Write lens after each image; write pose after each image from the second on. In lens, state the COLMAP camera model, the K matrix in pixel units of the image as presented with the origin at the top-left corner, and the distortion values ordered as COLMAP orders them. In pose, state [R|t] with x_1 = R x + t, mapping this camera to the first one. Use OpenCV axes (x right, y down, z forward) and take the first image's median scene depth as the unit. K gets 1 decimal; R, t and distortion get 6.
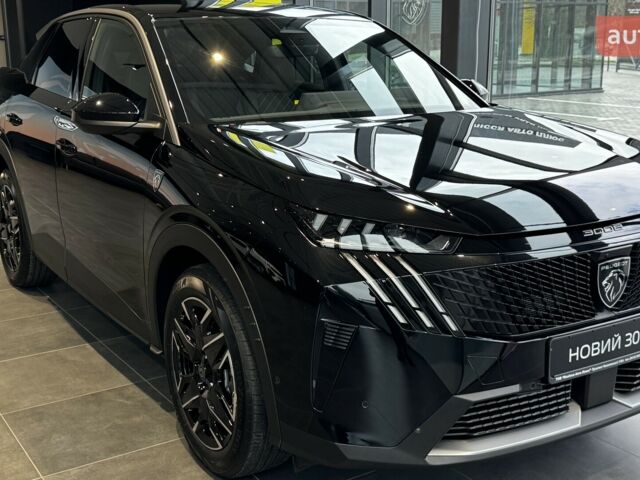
lens RADIAL K [[861.5, 0, 320.0], [0, 861.5, 240.0], [0, 0, 1]] dist [0.069738, 0.017986]
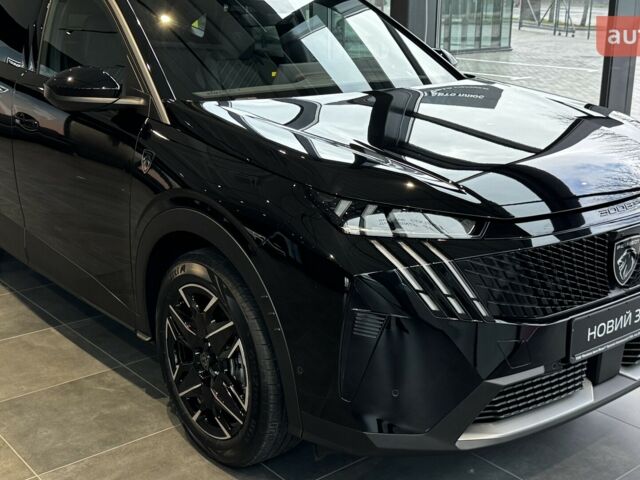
lens RADIAL K [[861.5, 0, 320.0], [0, 861.5, 240.0], [0, 0, 1]] dist [0.069738, 0.017986]
pose [[0.993686, -0.024408, 0.109510, -0.109488], [0.018898, 0.998516, 0.051072, -0.028919], [-0.110594, -0.048680, 0.992673, 0.029604]]
